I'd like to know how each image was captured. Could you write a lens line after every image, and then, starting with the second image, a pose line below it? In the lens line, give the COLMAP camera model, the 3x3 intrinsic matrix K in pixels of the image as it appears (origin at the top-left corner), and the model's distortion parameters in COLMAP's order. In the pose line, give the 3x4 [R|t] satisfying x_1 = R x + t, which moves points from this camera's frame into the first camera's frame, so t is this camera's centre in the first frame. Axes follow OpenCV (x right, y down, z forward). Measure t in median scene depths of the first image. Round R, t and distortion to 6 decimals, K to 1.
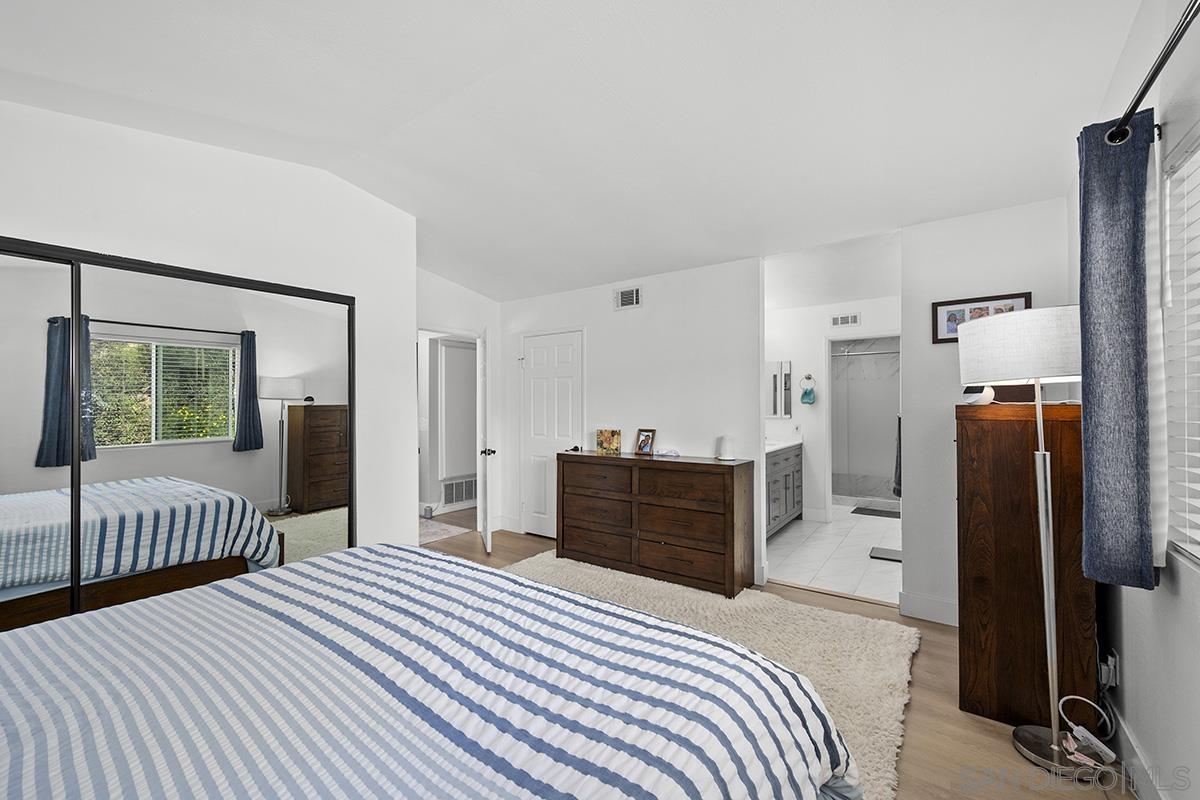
lens RADIAL K [[474.7, 0, 602.7], [0, 474.7, 400.9], [0, 0, 1]] dist [-0.000058, -0.000214]
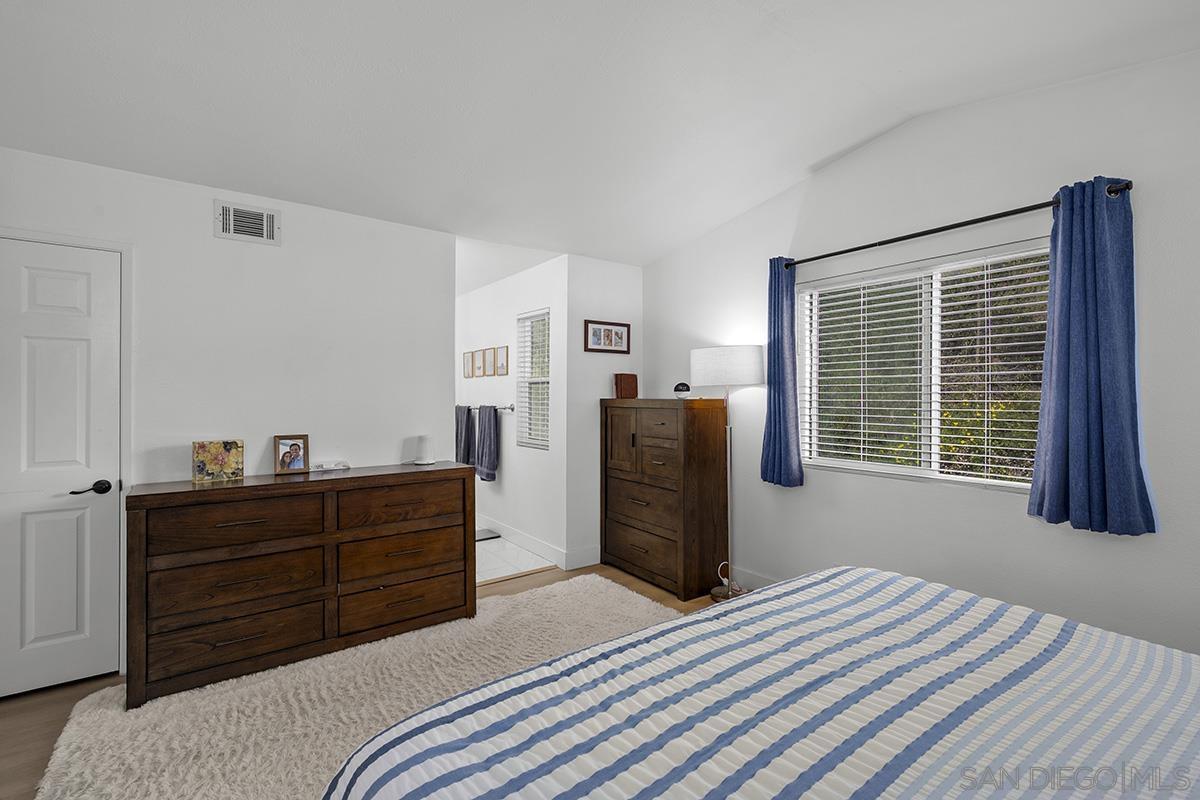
lens RADIAL K [[511.1, 0, 602.0], [0, 511.1, 398.0], [0, 0, 1]] dist [0.001574, -0.000014]
pose [[0.325935, 0.002756, 0.945388, -0.601845], [-0.010734, 0.999942, 0.000786, 0.004236], [-0.945331, -0.010404, 0.325946, 0.504722]]
